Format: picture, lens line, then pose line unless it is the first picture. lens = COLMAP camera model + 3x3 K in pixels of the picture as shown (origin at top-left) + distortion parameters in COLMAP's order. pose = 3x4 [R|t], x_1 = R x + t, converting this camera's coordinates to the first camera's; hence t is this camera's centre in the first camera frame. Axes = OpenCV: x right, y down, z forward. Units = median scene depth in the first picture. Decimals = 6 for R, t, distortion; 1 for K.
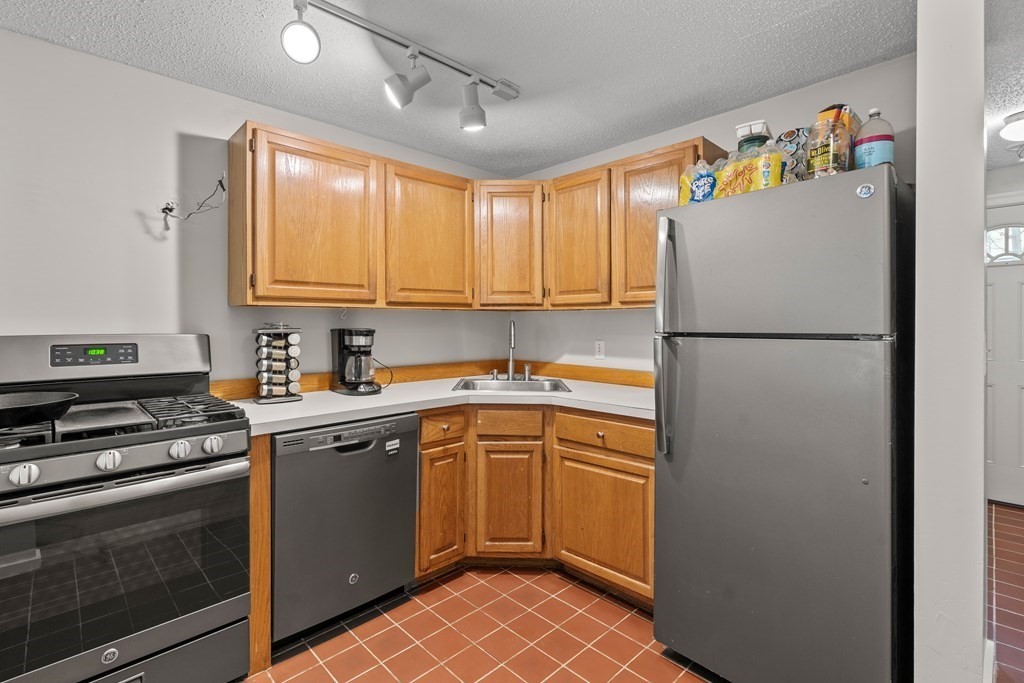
lens RADIAL K [[472.1, 0, 507.6], [0, 472.1, 325.2], [0, 0, 1]] dist [-0.004209, 0.000910]
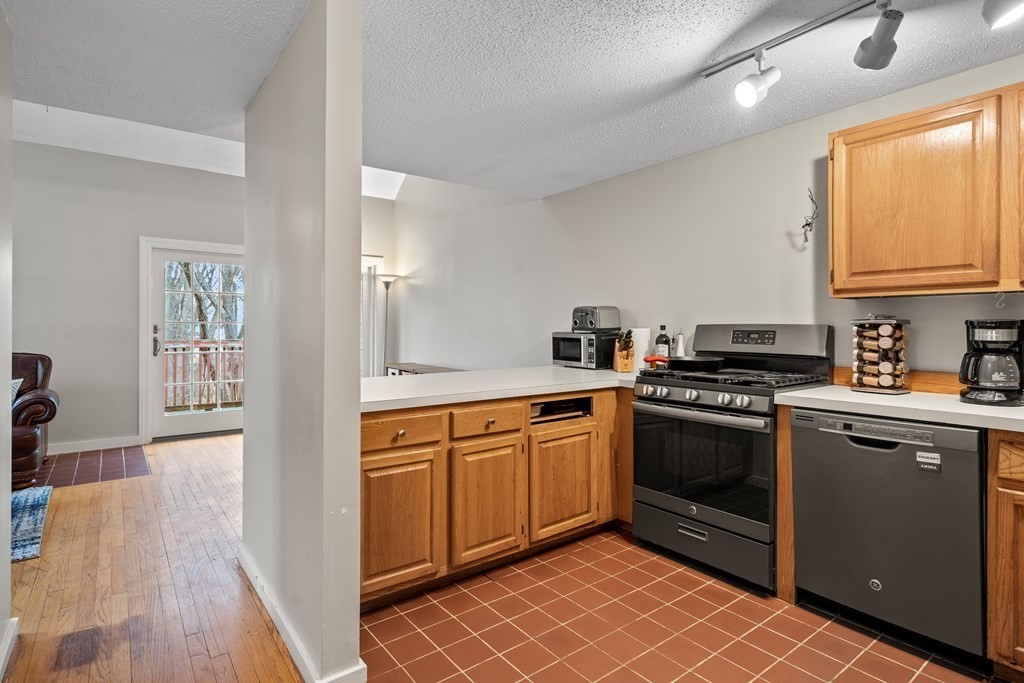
lens RADIAL K [[528.8, 0, 512.0], [0, 528.8, 332.3], [0, 0, 1]] dist [0.002339, 0.000557]
pose [[-0.115024, 0.010134, -0.993311, 0.770643], [-0.007902, 0.999907, 0.011117, 0.029536], [0.993331, 0.009128, -0.114933, 0.386444]]
